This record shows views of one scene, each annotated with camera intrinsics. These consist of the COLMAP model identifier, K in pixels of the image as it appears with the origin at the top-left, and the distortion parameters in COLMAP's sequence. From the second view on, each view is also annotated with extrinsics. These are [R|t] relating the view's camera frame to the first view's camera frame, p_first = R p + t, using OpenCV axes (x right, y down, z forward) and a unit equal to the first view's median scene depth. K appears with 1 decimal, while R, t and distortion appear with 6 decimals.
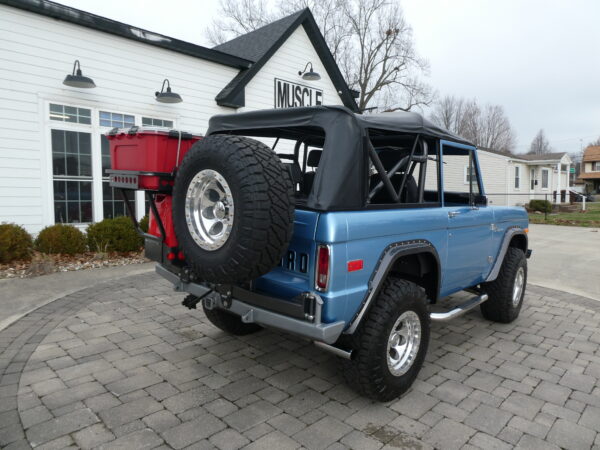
lens RADIAL K [[420.2, 0, 306.7], [0, 420.2, 224.7], [0, 0, 1]] dist [-0.024284, 0.005636]
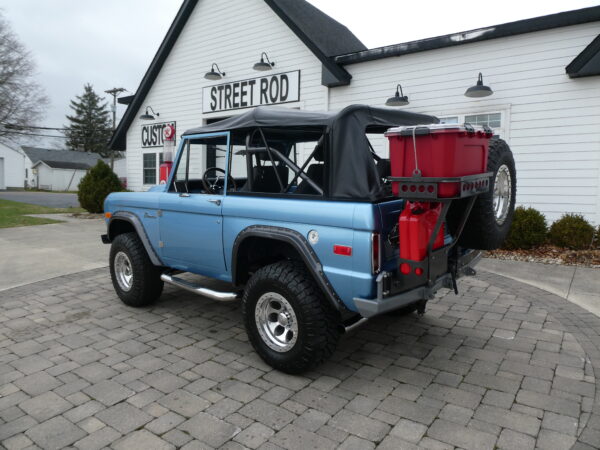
lens RADIAL K [[420.2, 0, 302.2], [0, 420.2, 226.1], [0, 0, 1]] dist [-0.024284, 0.005636]
pose [[0.109679, 0.080984, -0.990662, 0.616819], [-0.083927, 0.993871, 0.071955, -0.028388], [0.990418, 0.075251, 0.115803, 0.509798]]
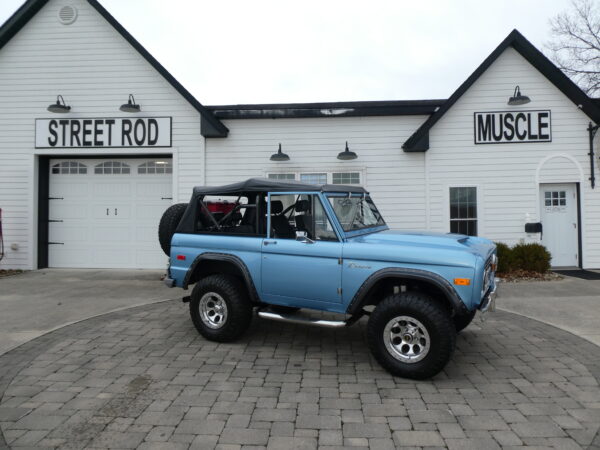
lens RADIAL K [[420.2, 0, 304.4], [0, 420.2, 225.3], [0, 0, 1]] dist [-0.024284, 0.005636]
pose [[0.633372, -0.020413, -0.773578, 0.563700], [-0.043344, 0.997147, -0.061801, -0.011227], [0.772633, 0.072673, 0.630680, 0.123389]]
